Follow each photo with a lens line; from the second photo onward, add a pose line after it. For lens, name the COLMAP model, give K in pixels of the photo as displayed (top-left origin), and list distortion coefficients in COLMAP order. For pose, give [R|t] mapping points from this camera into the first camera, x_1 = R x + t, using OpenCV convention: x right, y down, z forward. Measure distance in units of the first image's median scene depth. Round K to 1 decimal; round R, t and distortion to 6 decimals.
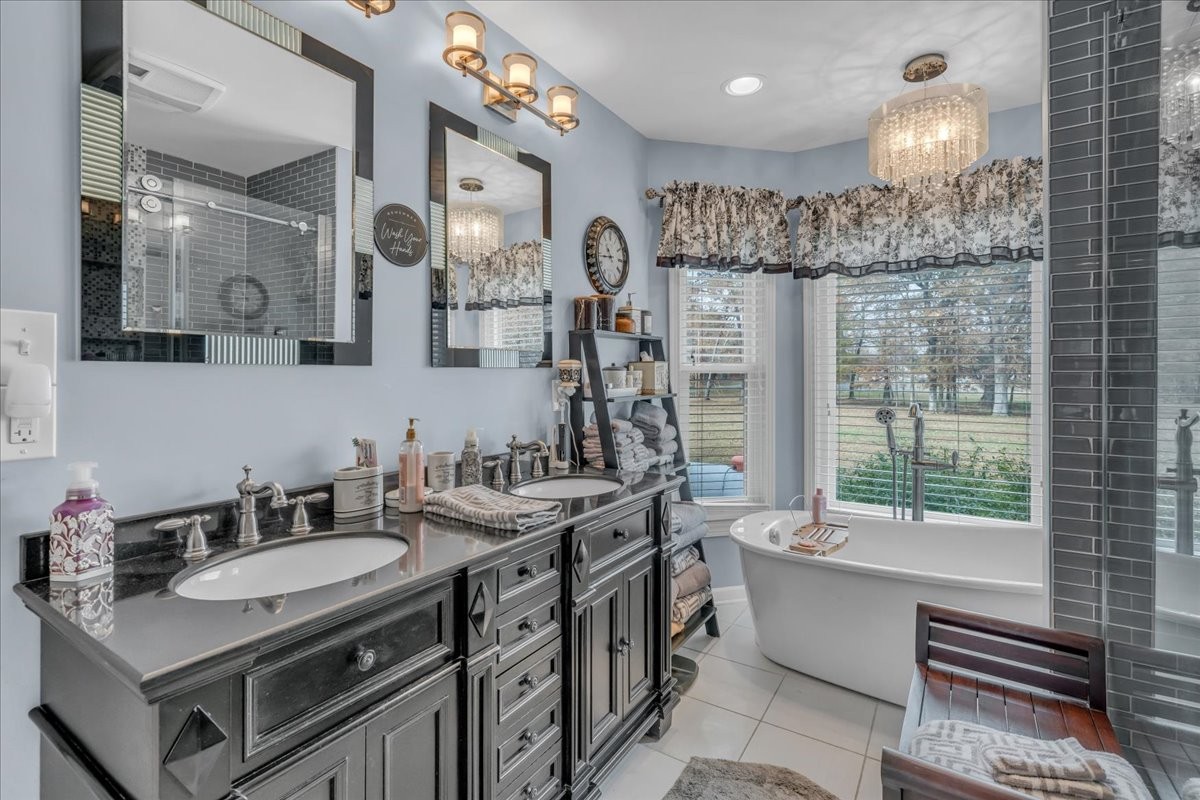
lens RADIAL K [[546.0, 0, 600.5], [0, 546.0, 390.5], [0, 0, 1]] dist [-0.004582, -0.001107]
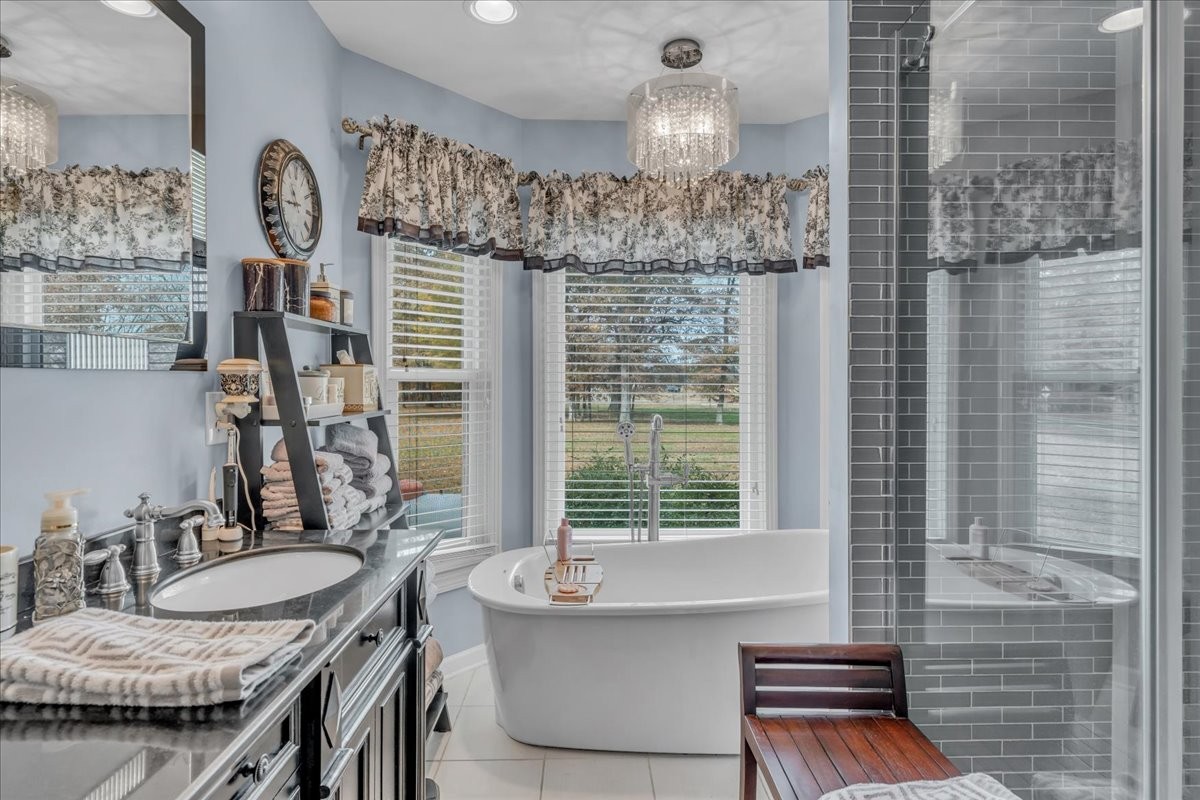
lens RADIAL K [[620.9, 0, 600.6], [0, 620.9, 392.7], [0, 0, 1]] dist [0.001982, -0.001800]
pose [[0.828305, -0.005460, 0.560250, -0.102135], [0.013695, 0.999851, -0.010504, -0.005267], [-0.560110, 0.016373, 0.828257, 0.184319]]
